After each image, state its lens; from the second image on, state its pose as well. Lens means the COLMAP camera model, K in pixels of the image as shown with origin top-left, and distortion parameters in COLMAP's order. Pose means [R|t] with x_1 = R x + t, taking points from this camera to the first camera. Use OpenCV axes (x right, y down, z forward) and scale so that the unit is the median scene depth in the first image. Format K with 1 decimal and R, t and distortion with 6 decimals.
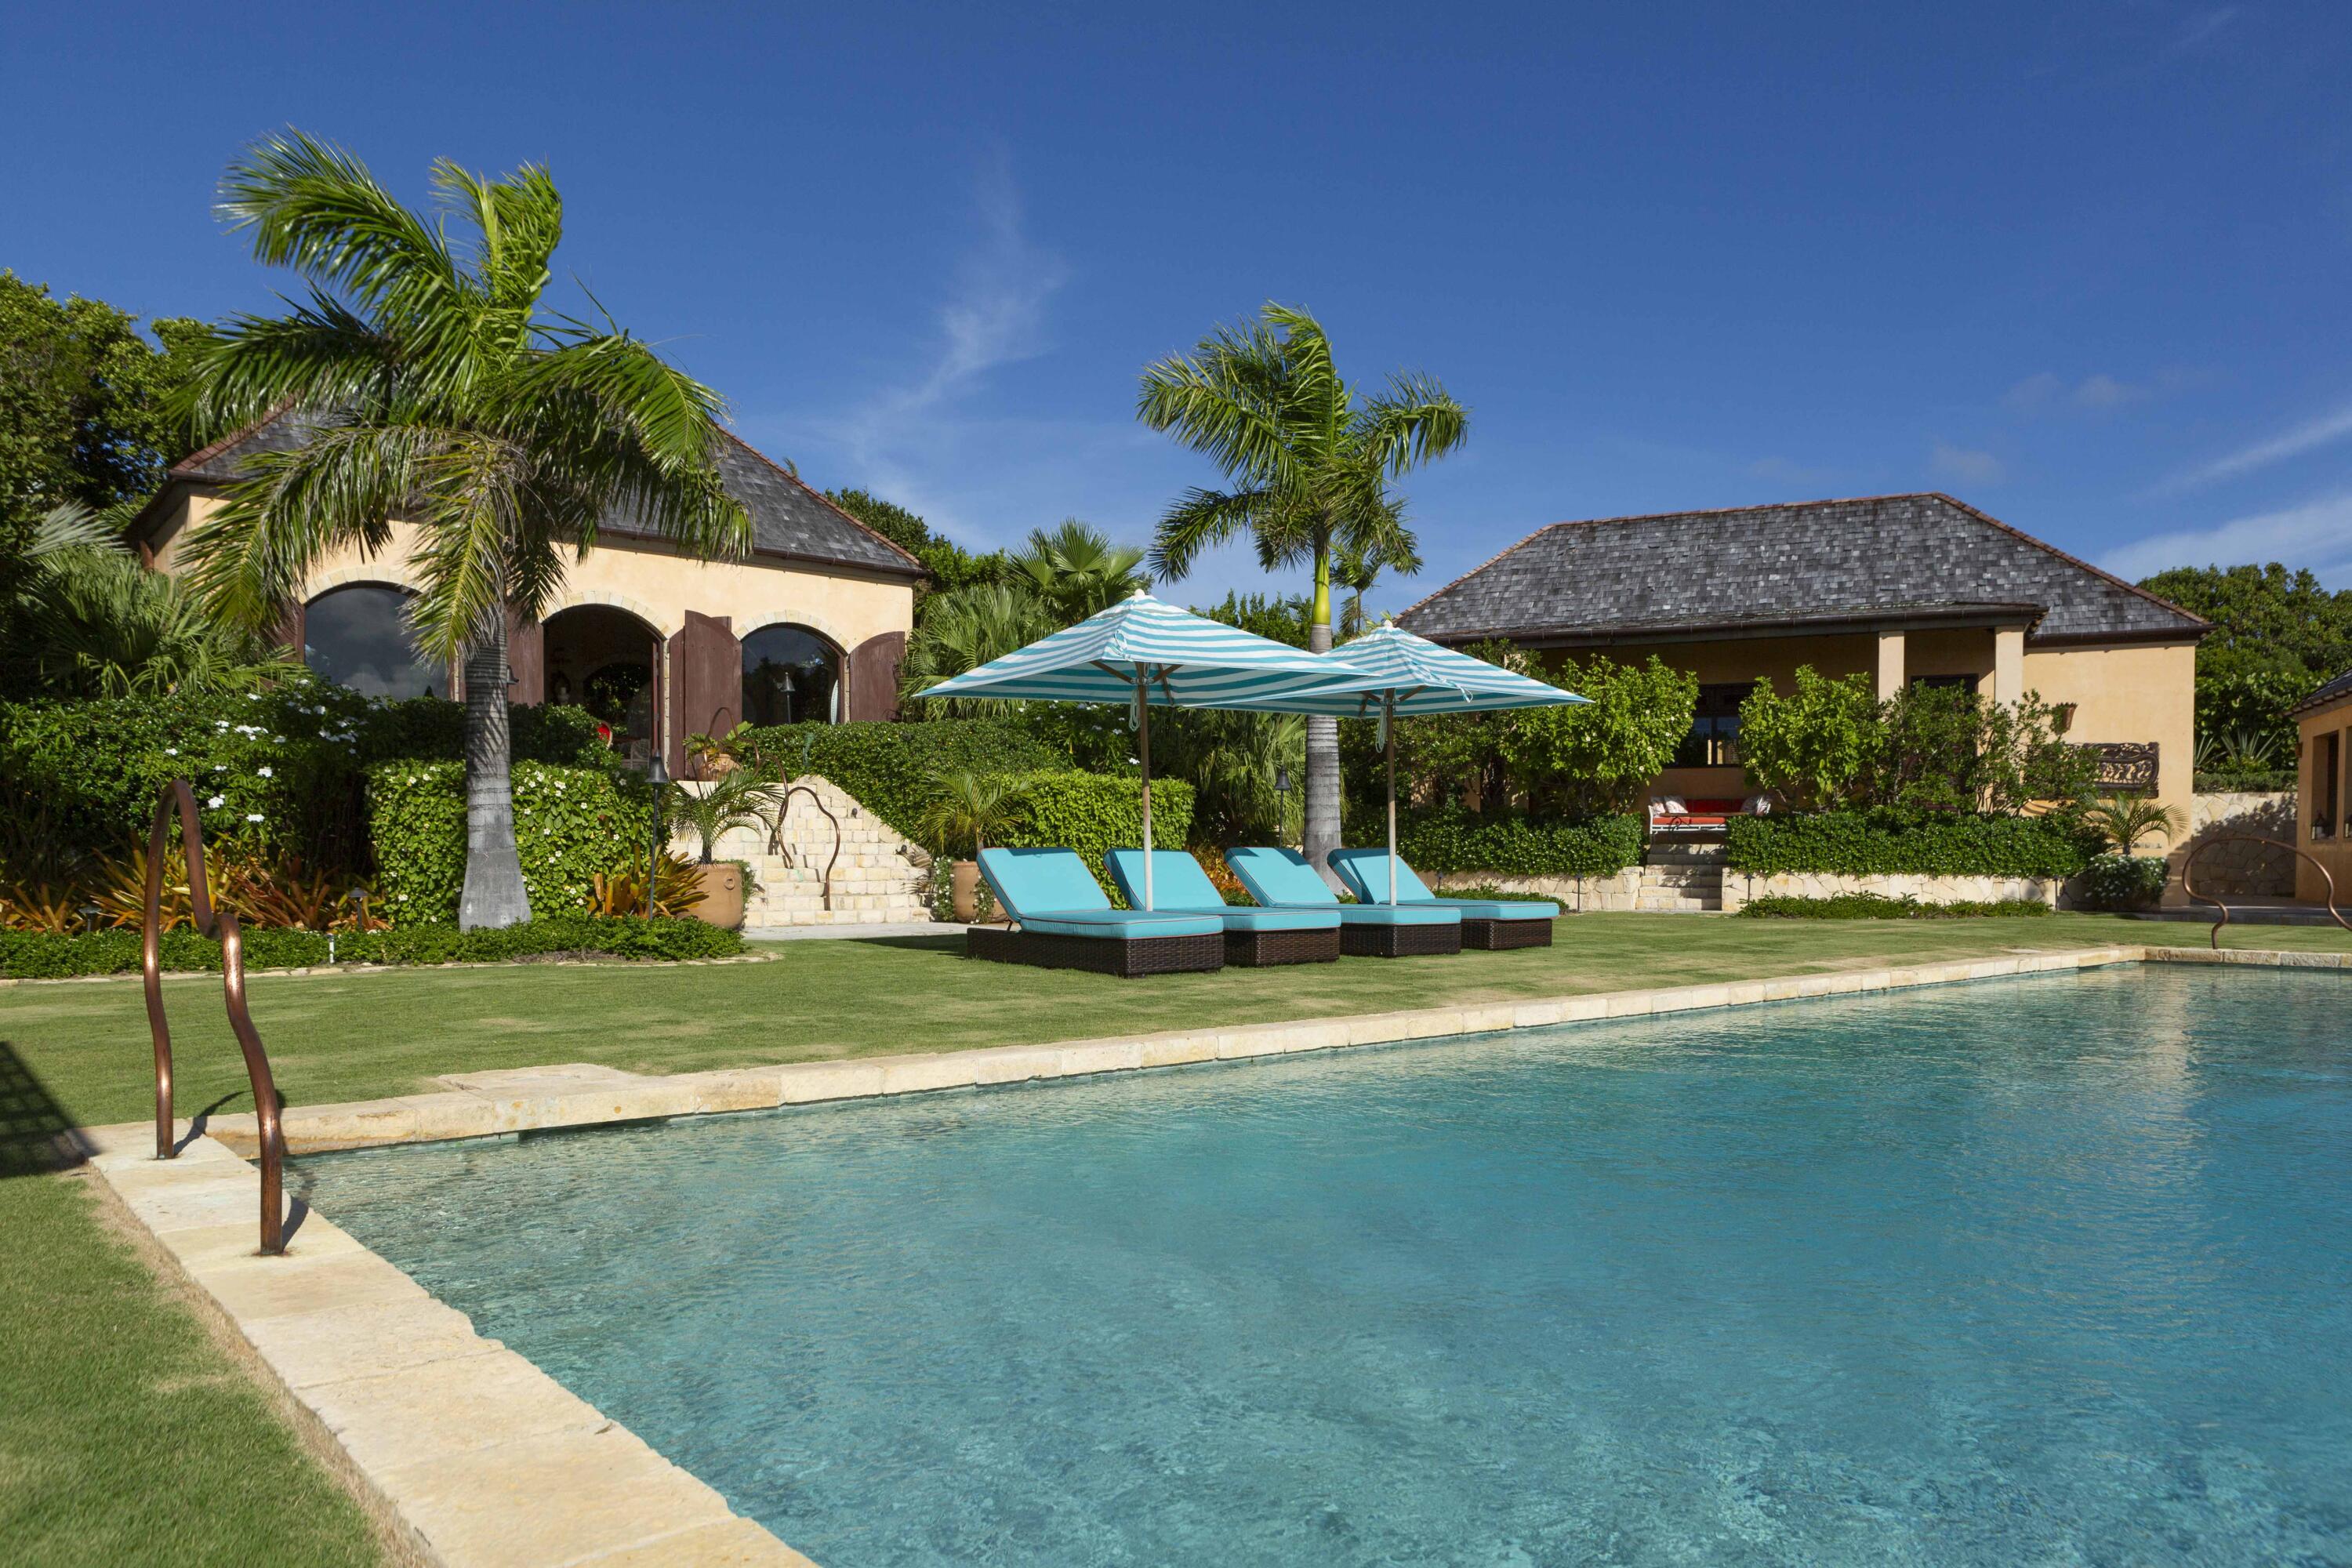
lens RADIAL K [[1701.3, 0, 1176.0], [0, 1701.3, 784.0], [0, 0, 1]] dist [-0.032036, 0.000988]
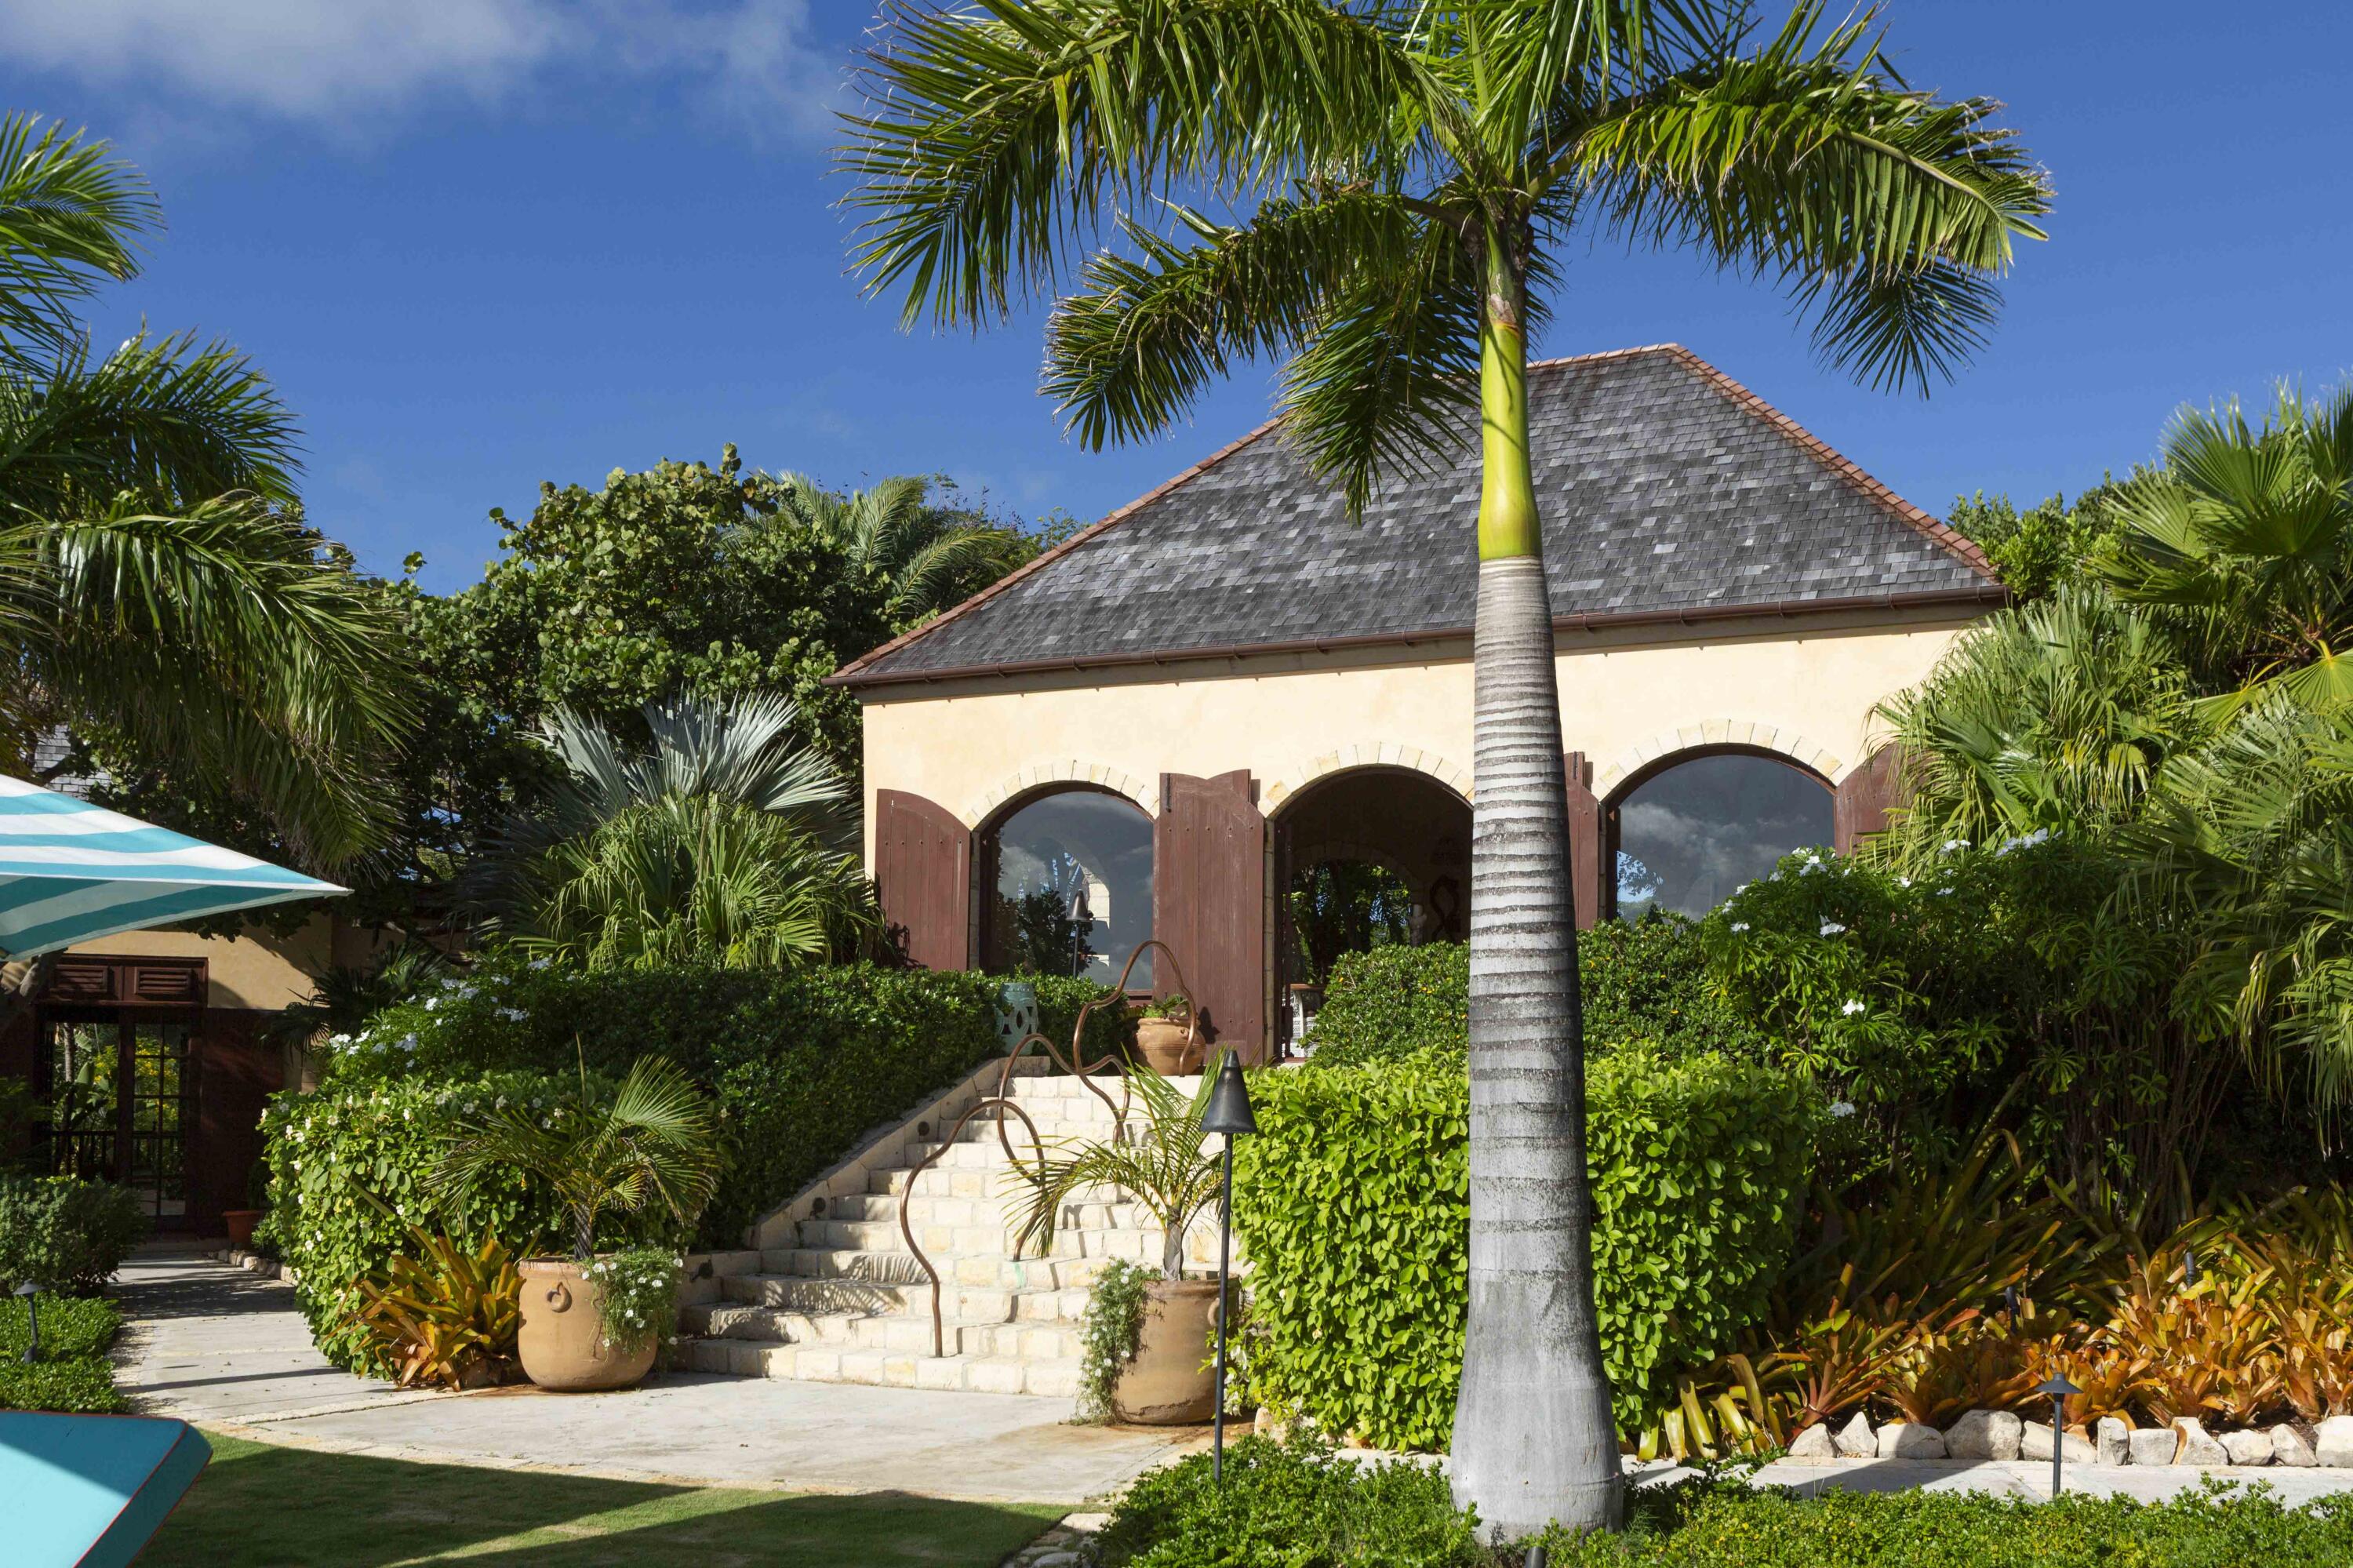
lens RADIAL K [[2252.8, 0, 1176.5], [0, 2252.8, 784.0], [0, 0, 1]] dist [-0.032333, -0.003055]
pose [[0.423164, -0.123426, -0.897607, 0.319909], [0.034520, 0.992155, -0.120153, -0.007441], [0.905395, 0.019860, 0.424105, 0.583735]]
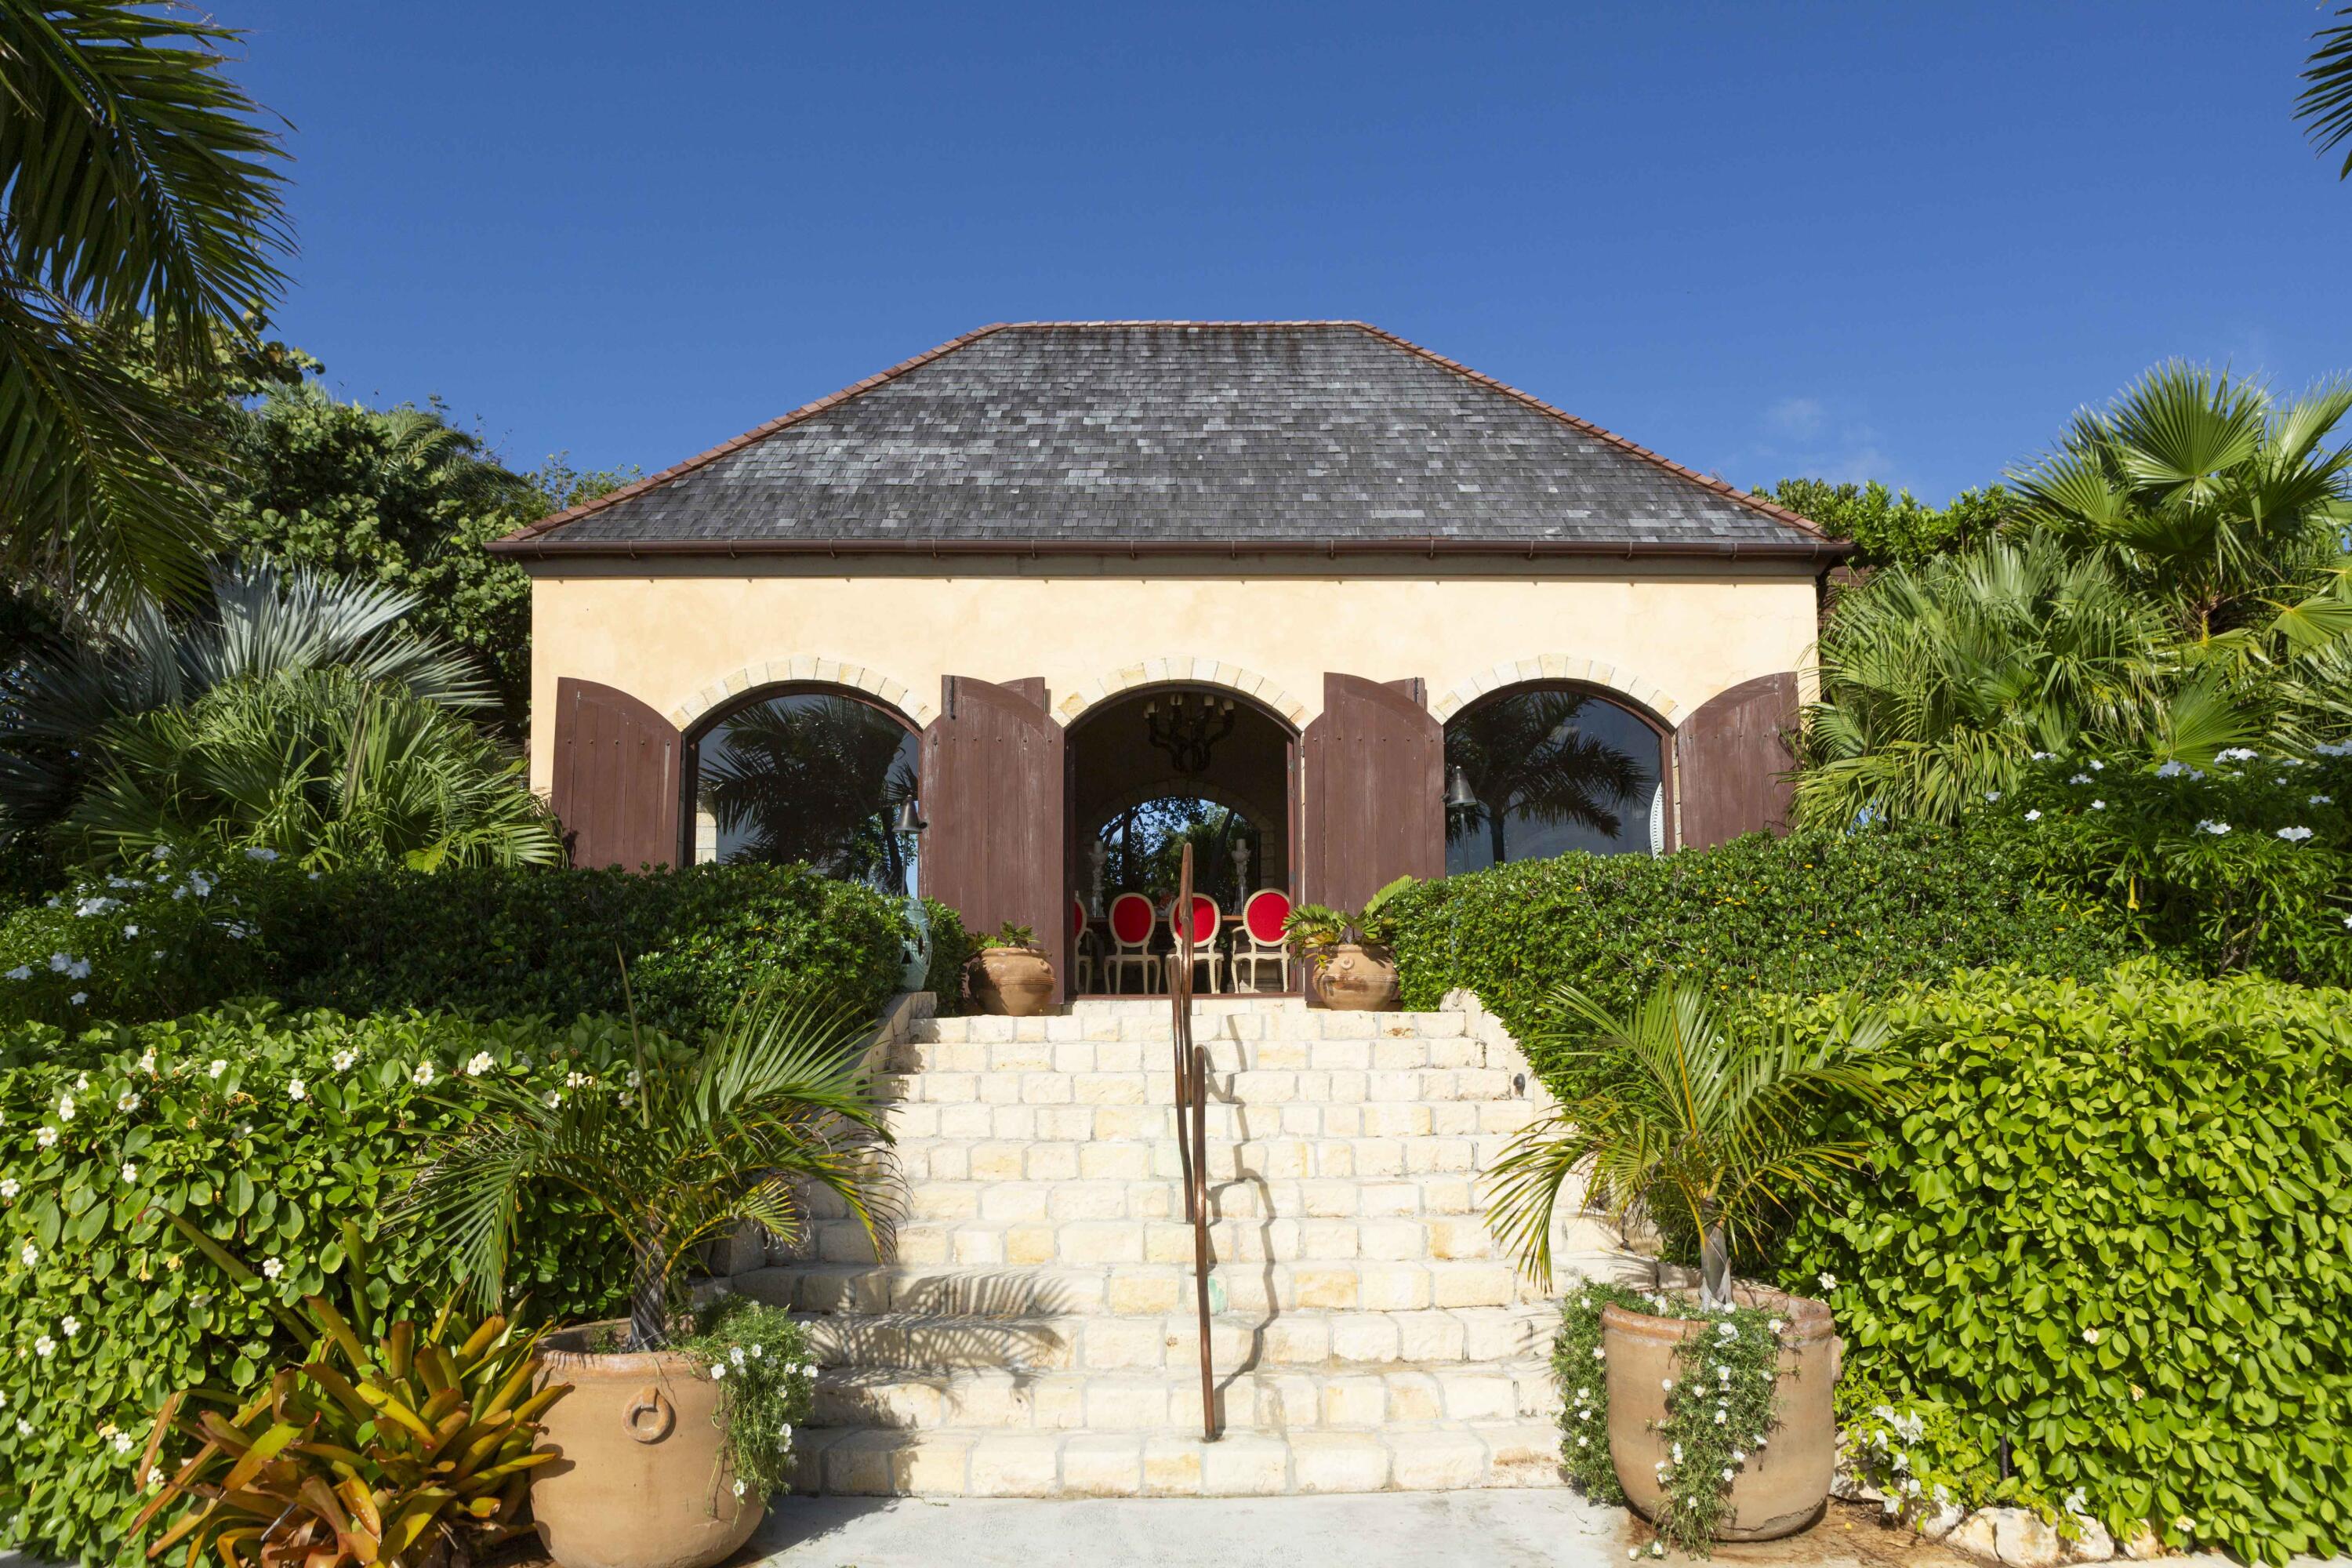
lens RADIAL K [[1701.3, 0, 1176.0], [0, 1701.3, 784.0], [0, 0, 1]] dist [-0.032036, 0.000988]
pose [[0.777173, -0.096369, -0.621864, 0.000735], [0.034016, 0.993193, -0.111402, -0.010512], [0.628366, 0.065425, 0.775161, 0.549732]]
